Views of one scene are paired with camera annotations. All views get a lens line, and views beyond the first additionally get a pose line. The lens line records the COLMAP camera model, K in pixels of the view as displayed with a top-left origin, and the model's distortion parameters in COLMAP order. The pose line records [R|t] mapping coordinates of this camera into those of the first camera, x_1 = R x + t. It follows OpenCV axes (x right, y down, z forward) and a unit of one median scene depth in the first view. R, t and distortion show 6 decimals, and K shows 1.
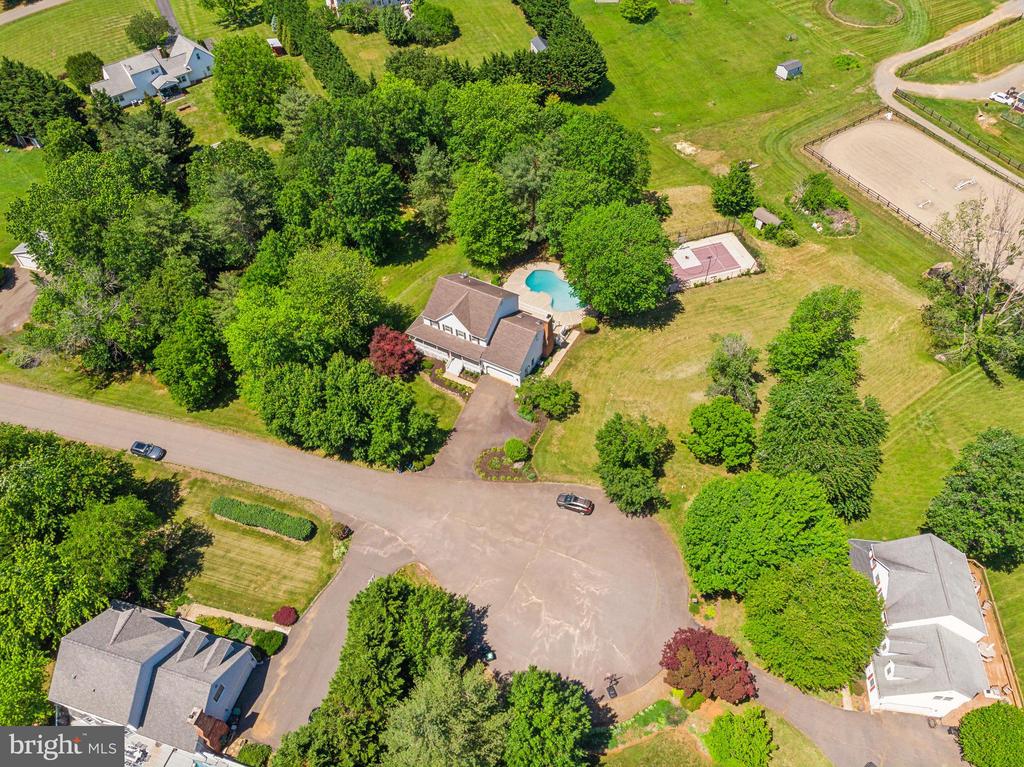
lens RADIAL K [[756.2, 0, 512.0], [0, 756.2, 383.5], [0, 0, 1]] dist [-0.003483, 0.009225]
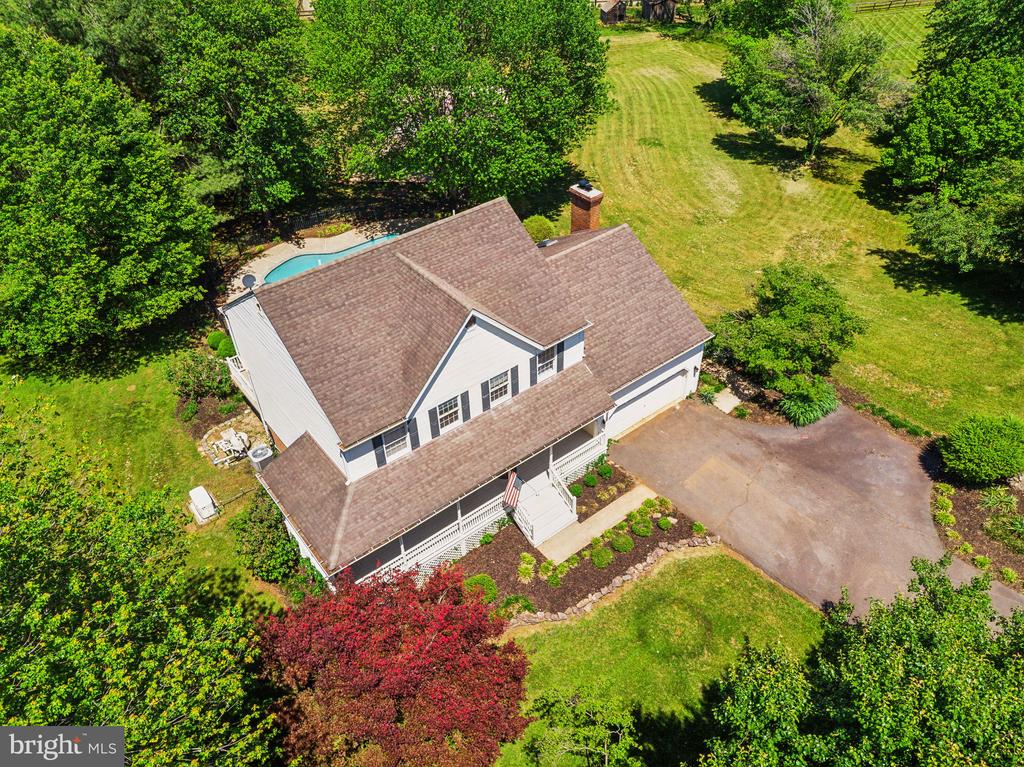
lens RADIAL K [[756.2, 0, 512.0], [0, 756.2, 383.5], [0, 0, 1]] dist [-0.003483, 0.009225]
pose [[0.393482, -0.576762, 0.715903, -0.244902], [0.709261, 0.685899, 0.162758, -0.103747], [-0.584910, 0.443720, 0.678964, 0.806727]]
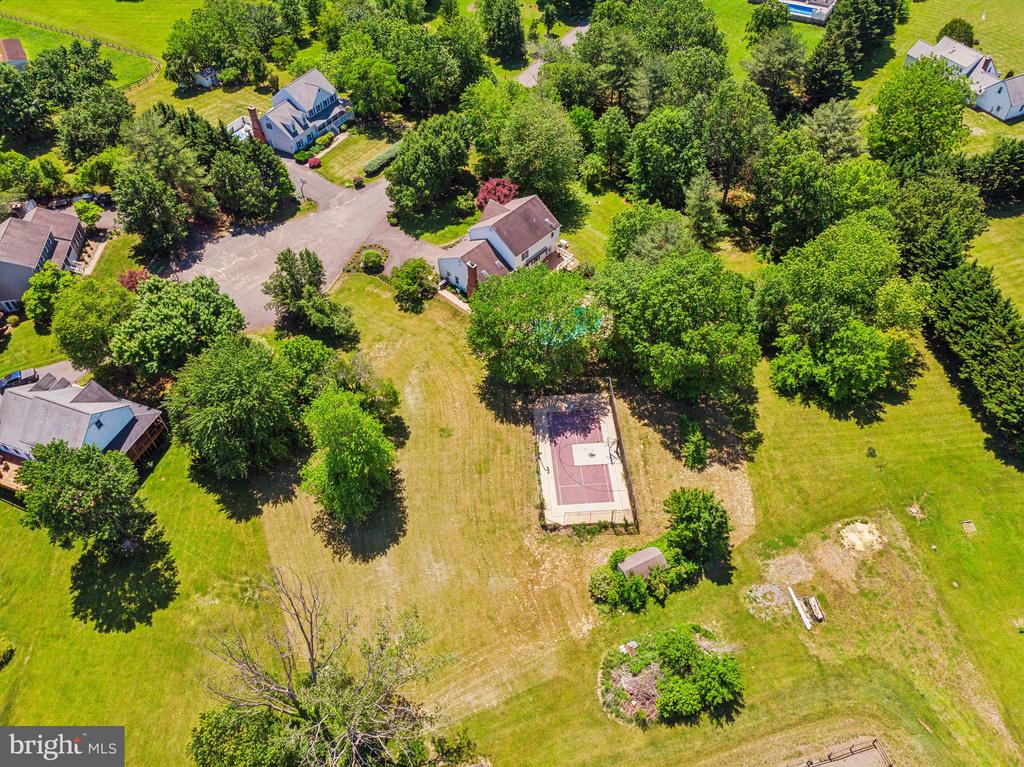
lens RADIAL K [[756.2, 0, 512.0], [0, 756.2, 383.5], [0, 0, 1]] dist [-0.003483, 0.009225]
pose [[-0.237384, 0.744953, -0.623453, 0.788444], [-0.716278, 0.299308, 0.630366, -0.718201], [0.656198, 0.596204, 0.462542, 0.631780]]
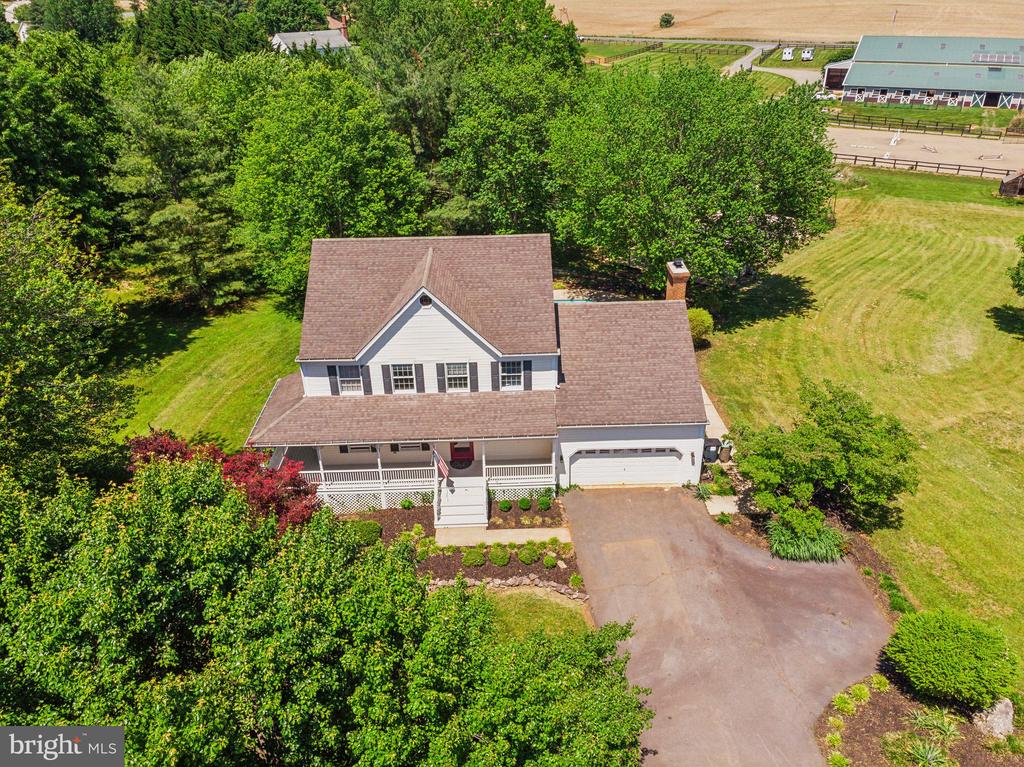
lens RADIAL K [[756.2, 0, 512.0], [0, 756.2, 383.5], [0, 0, 1]] dist [-0.003483, 0.009225]
pose [[0.863634, -0.230819, 0.448172, -0.176834], [0.378344, 0.884294, -0.273642, 0.023454], [-0.333154, 0.405890, 0.851036, 0.732963]]
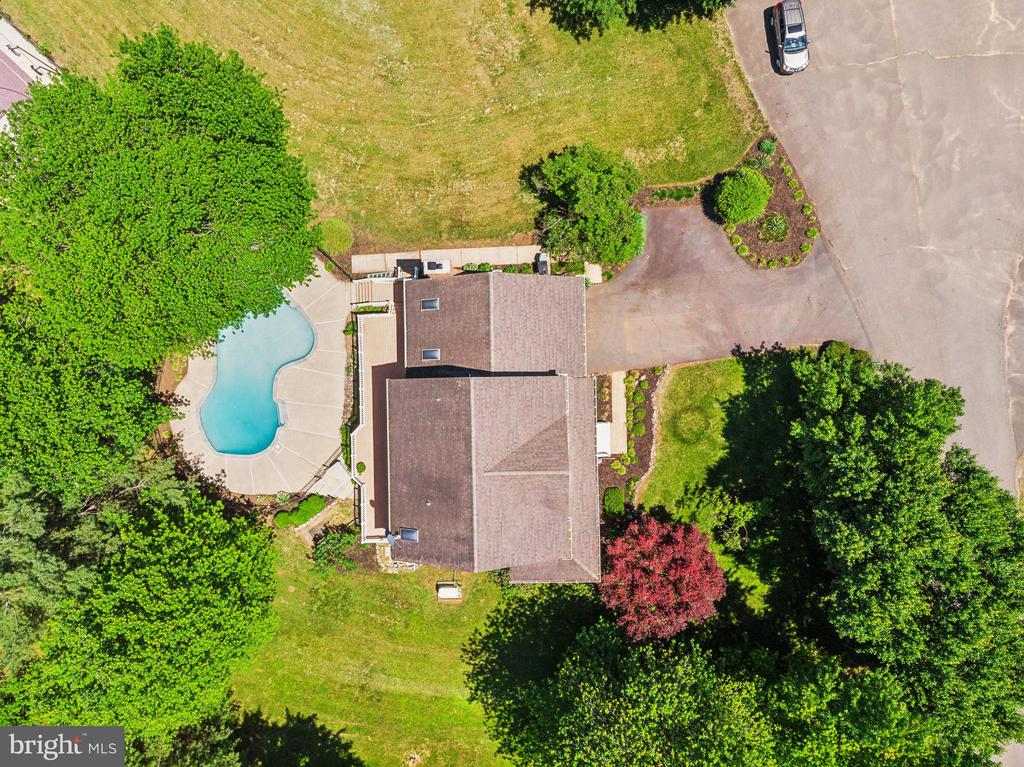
lens RADIAL K [[756.2, 0, 512.0], [0, 756.2, 383.5], [0, 0, 1]] dist [-0.003483, 0.009225]
pose [[-0.499096, -0.864829, 0.054539, -0.046239], [0.696227, -0.362732, 0.619430, -0.321325], [-0.515918, 0.347127, 0.783155, 0.666665]]
